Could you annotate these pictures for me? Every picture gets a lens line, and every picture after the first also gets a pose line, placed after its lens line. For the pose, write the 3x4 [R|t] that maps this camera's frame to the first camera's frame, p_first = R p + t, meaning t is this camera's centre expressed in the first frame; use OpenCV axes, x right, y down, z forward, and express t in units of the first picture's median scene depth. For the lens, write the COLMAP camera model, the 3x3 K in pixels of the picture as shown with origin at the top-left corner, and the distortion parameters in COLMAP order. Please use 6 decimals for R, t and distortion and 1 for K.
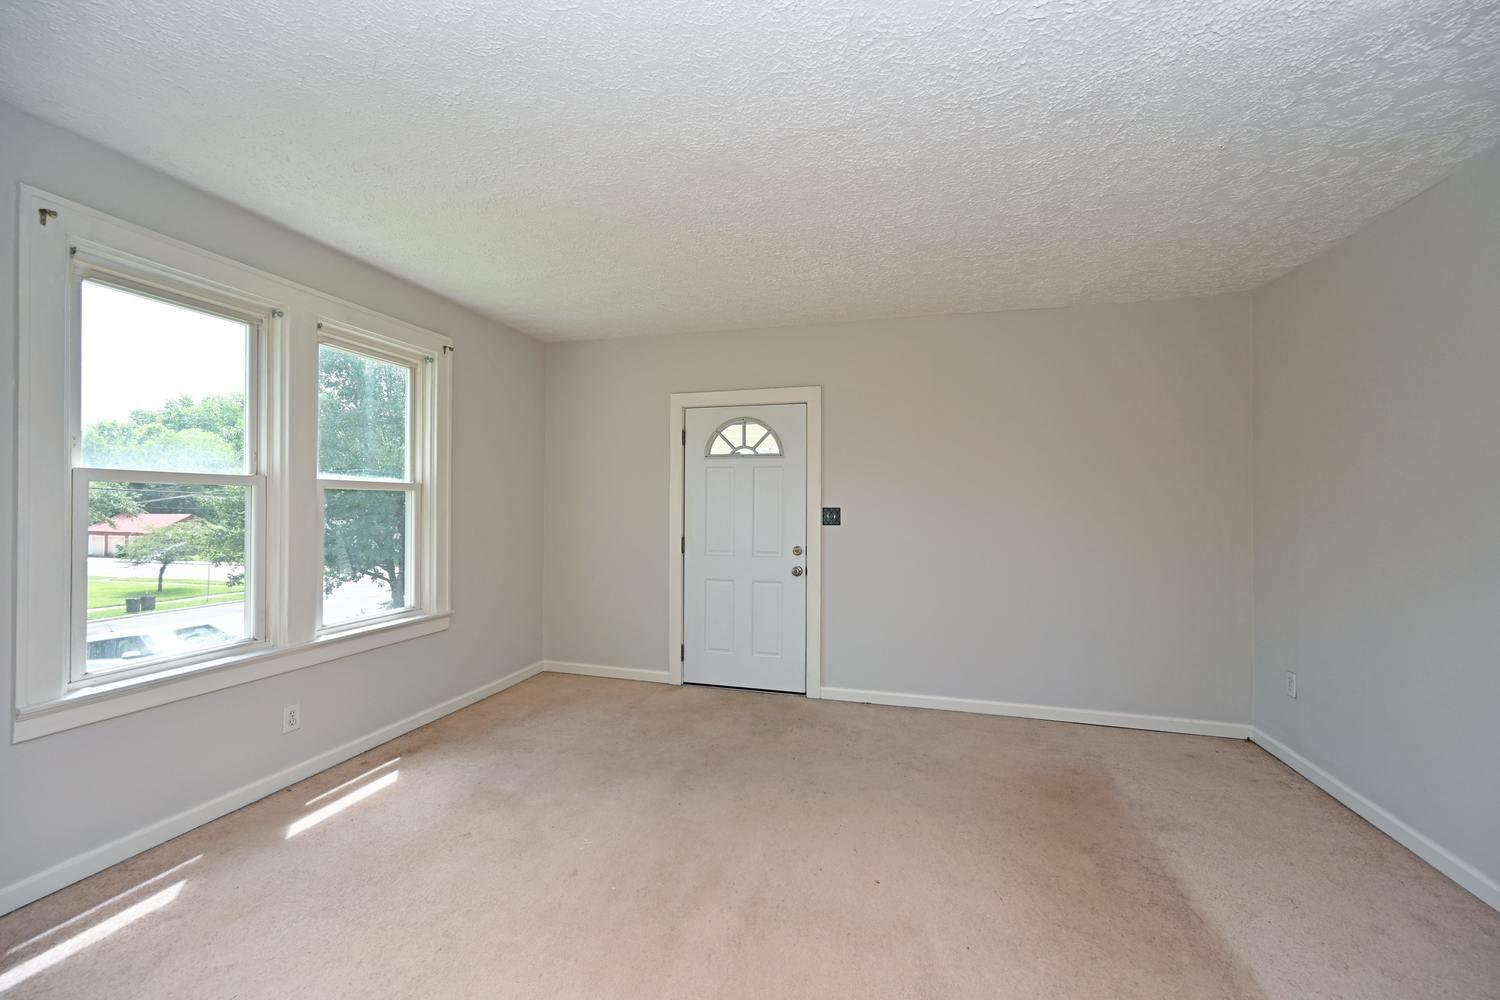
lens RADIAL K [[593.4, 0, 752.3], [0, 593.4, 498.1], [0, 0, 1]] dist [0.000899, 0.000472]
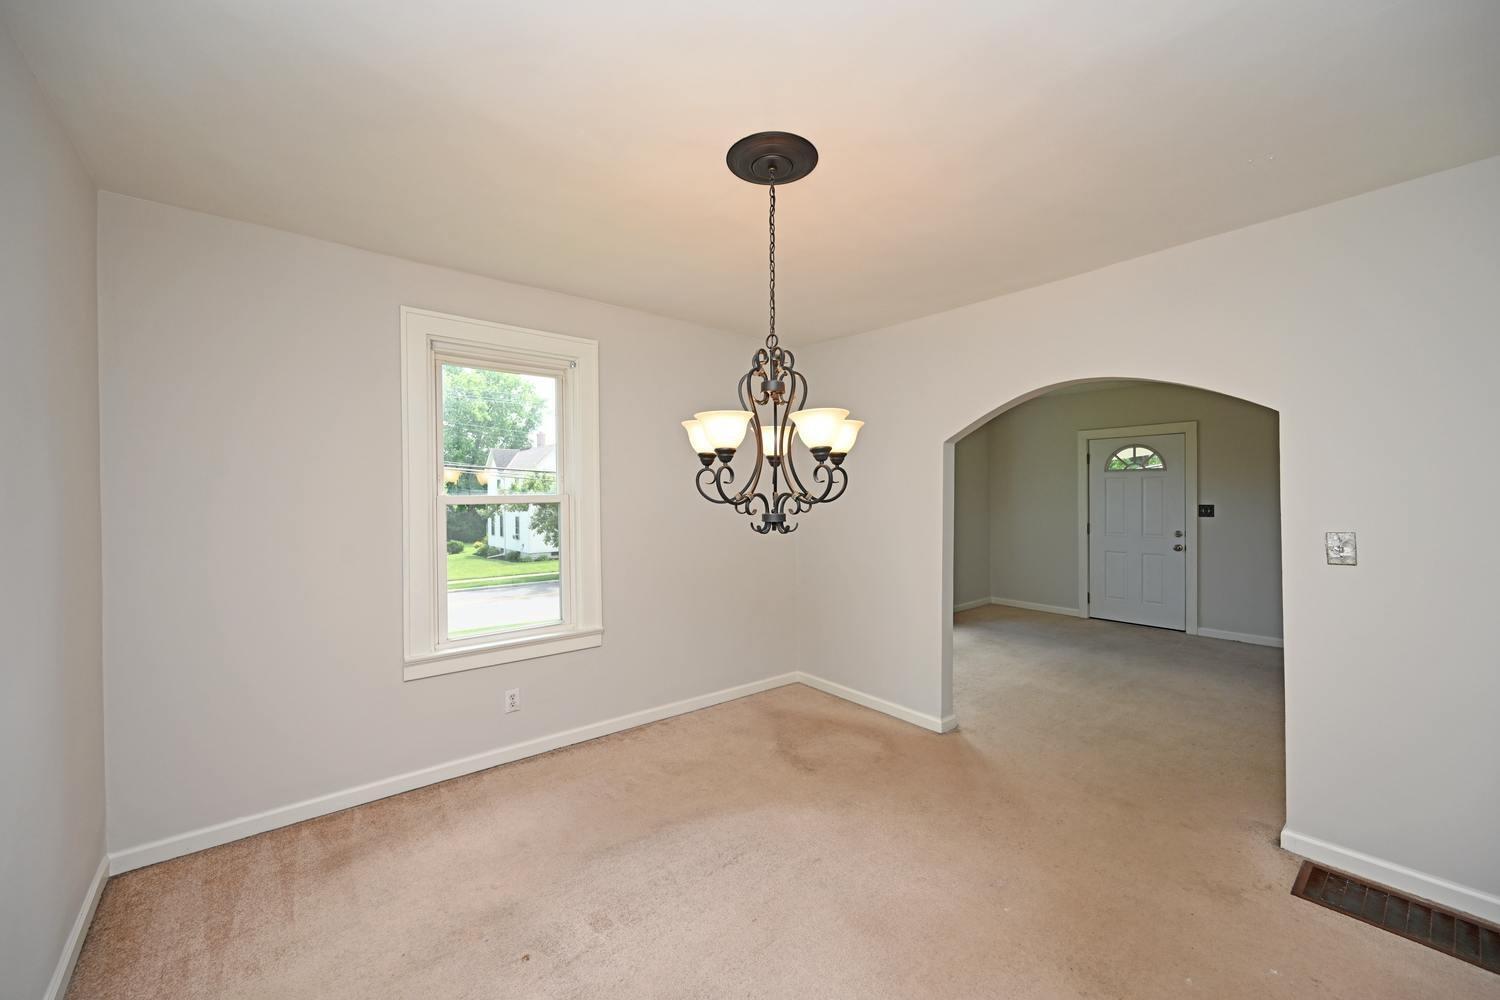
lens RADIAL K [[593.4, 0, 752.3], [0, 593.4, 498.1], [0, 0, 1]] dist [0.000899, 0.000472]
pose [[0.820535, -0.005482, -0.571570, 0.051536], [0.019935, 0.999620, 0.019031, -0.048458], [0.571249, -0.027010, 0.820333, -0.795544]]
